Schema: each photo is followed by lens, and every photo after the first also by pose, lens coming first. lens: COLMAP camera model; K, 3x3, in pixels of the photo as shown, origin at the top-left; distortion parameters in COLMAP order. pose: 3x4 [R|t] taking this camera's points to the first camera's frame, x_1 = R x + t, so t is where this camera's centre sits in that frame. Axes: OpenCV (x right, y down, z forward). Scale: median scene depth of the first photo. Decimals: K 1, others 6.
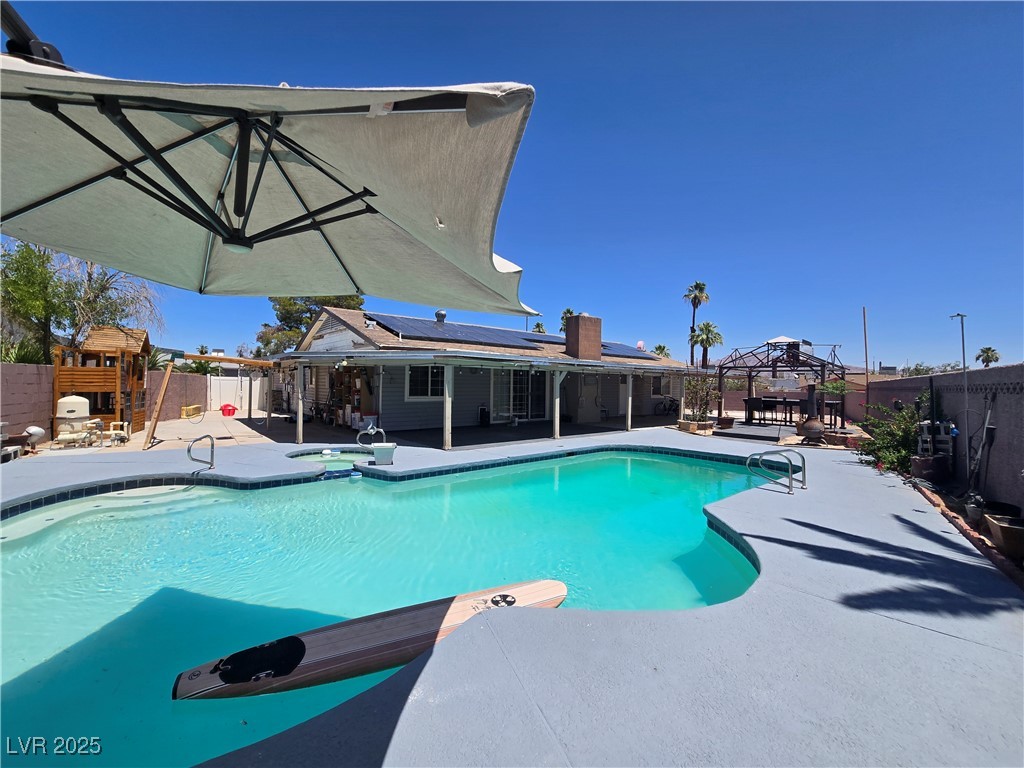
lens RADIAL K [[420.1, 0, 503.9], [0, 420.1, 382.1], [0, 0, 1]] dist [-0.000972, 0.000722]
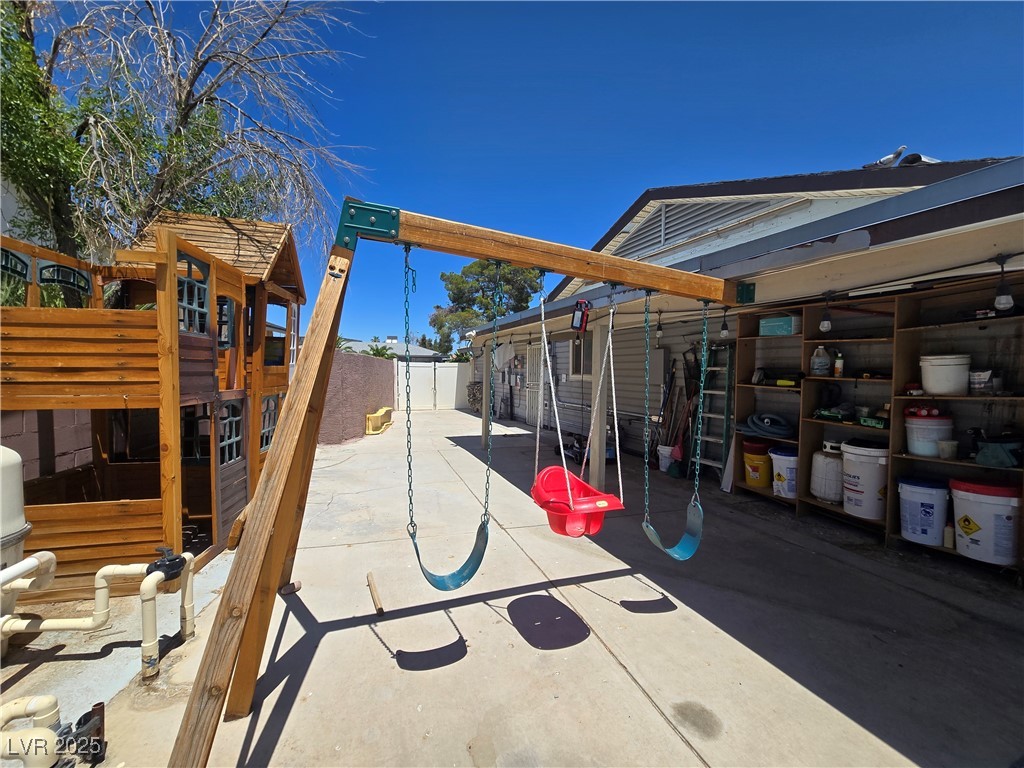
lens RADIAL K [[420.1, 0, 503.9], [0, 420.1, 382.1], [0, 0, 1]] dist [-0.000972, 0.000722]
pose [[0.947870, 0.009543, -0.318515, -0.381008], [-0.000324, 0.999580, 0.028983, 0.000190], [0.318658, -0.027369, 0.947474, 0.485890]]
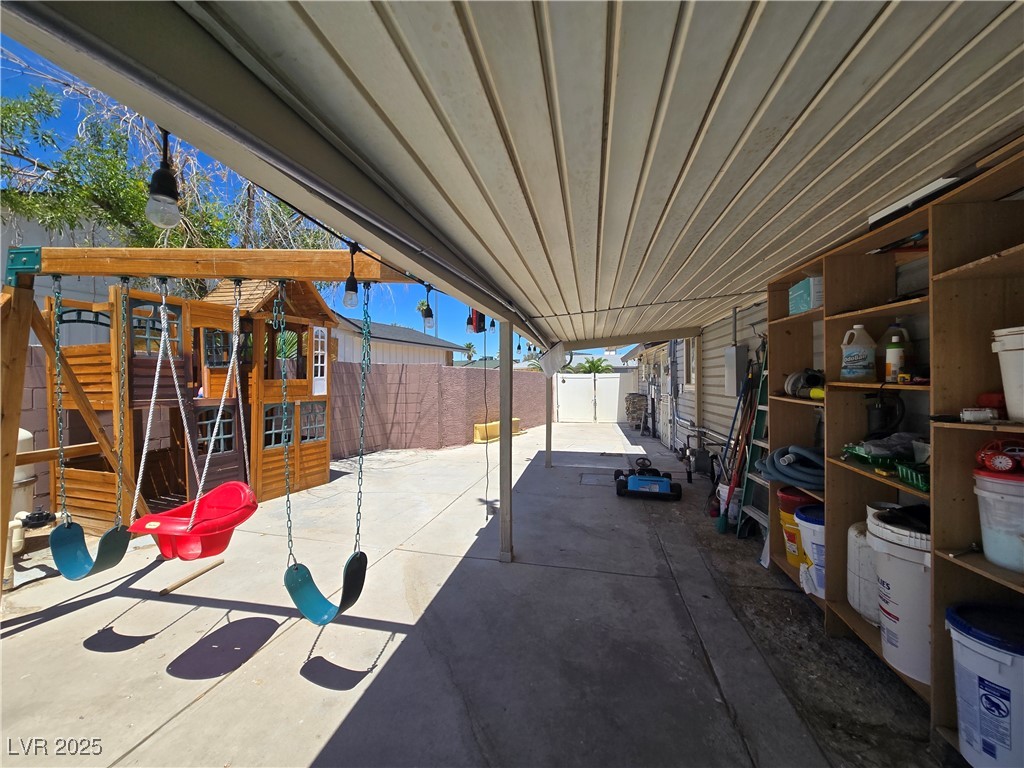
lens RADIAL K [[420.1, 0, 503.9], [0, 420.1, 382.1], [0, 0, 1]] dist [-0.000972, 0.000722]
pose [[0.630833, -0.011829, -0.775829, -0.255796], [0.013973, 0.999895, -0.003883, 0.003068], [0.775793, -0.008391, 0.630932, 0.604583]]
